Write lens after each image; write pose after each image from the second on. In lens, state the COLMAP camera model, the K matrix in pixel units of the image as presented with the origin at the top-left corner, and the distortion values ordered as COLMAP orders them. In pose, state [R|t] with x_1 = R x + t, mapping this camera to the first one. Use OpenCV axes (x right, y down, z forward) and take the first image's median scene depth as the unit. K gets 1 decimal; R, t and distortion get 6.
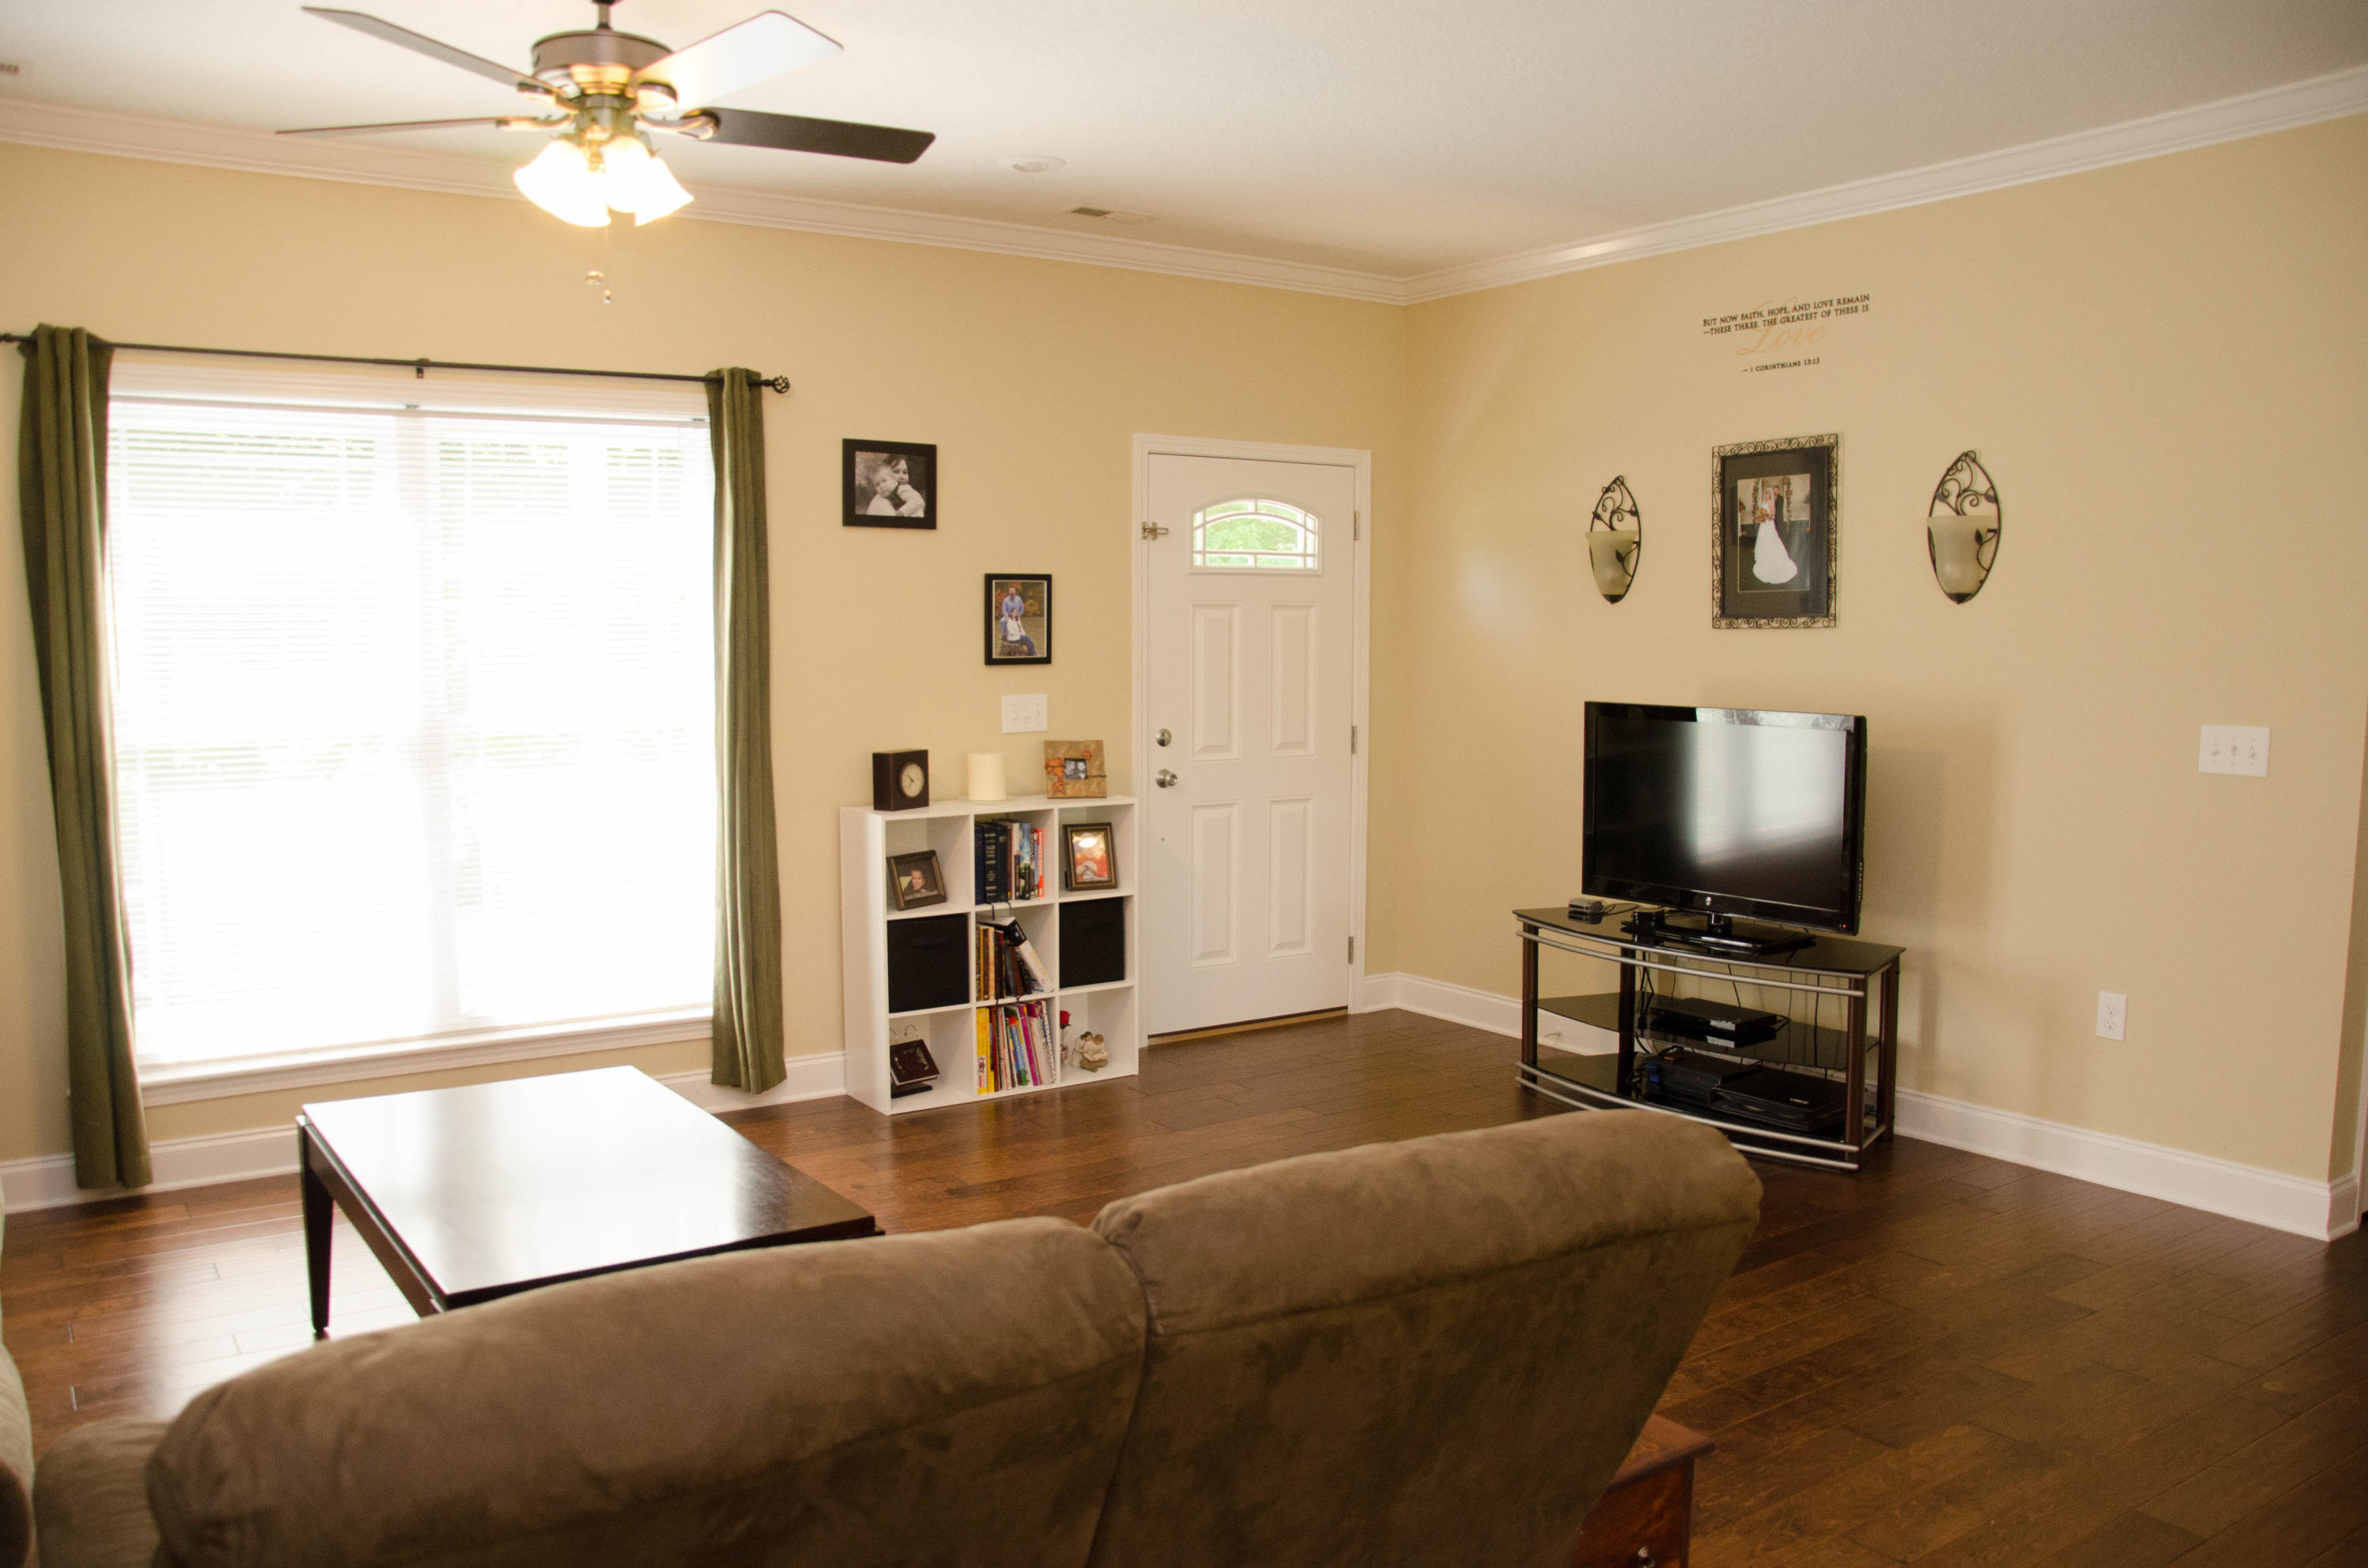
lens RADIAL K [[1914.7, 0, 1177.2], [0, 1914.7, 838.0], [0, 0, 1]] dist [-0.077801, 0.064215]
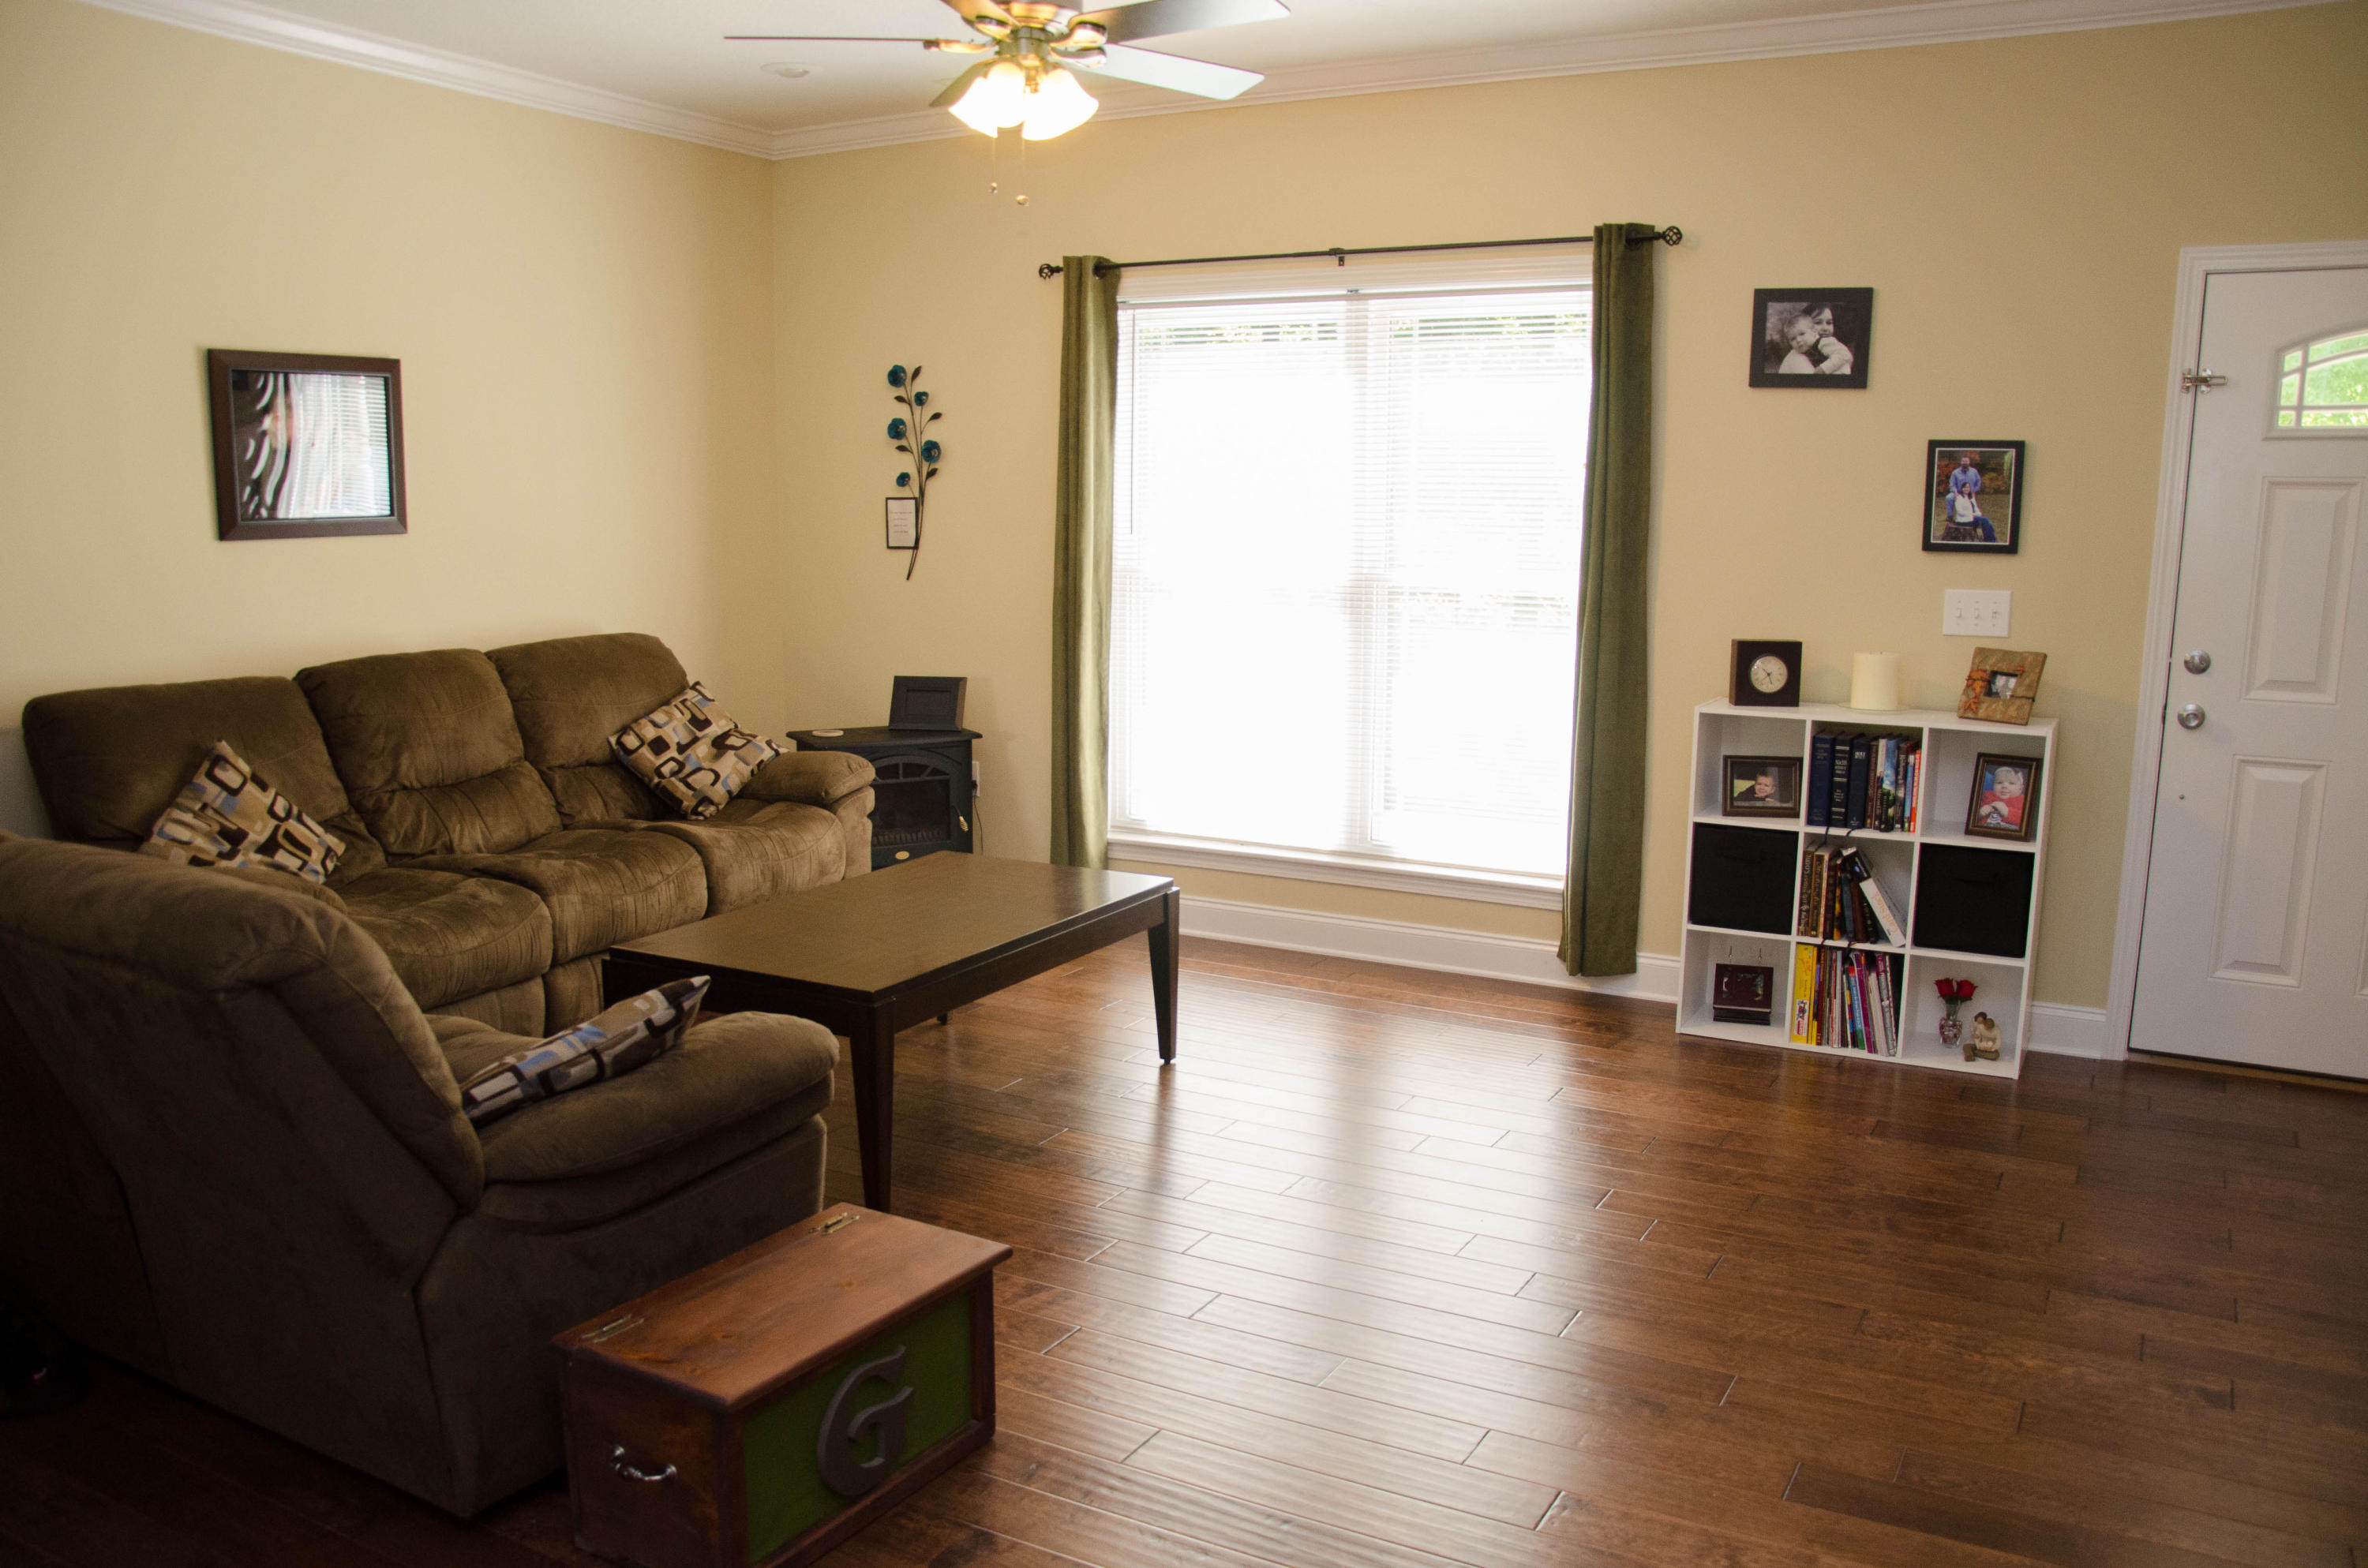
lens RADIAL K [[1914.7, 0, 1061.3], [0, 1914.7, 837.2], [0, 0, 1]] dist [-0.077801, 0.064215]
pose [[0.438402, 0.171293, -0.882305, 0.498709], [-0.113058, 0.984383, 0.134934, -0.036924], [0.891640, 0.040596, 0.450922, 0.306779]]
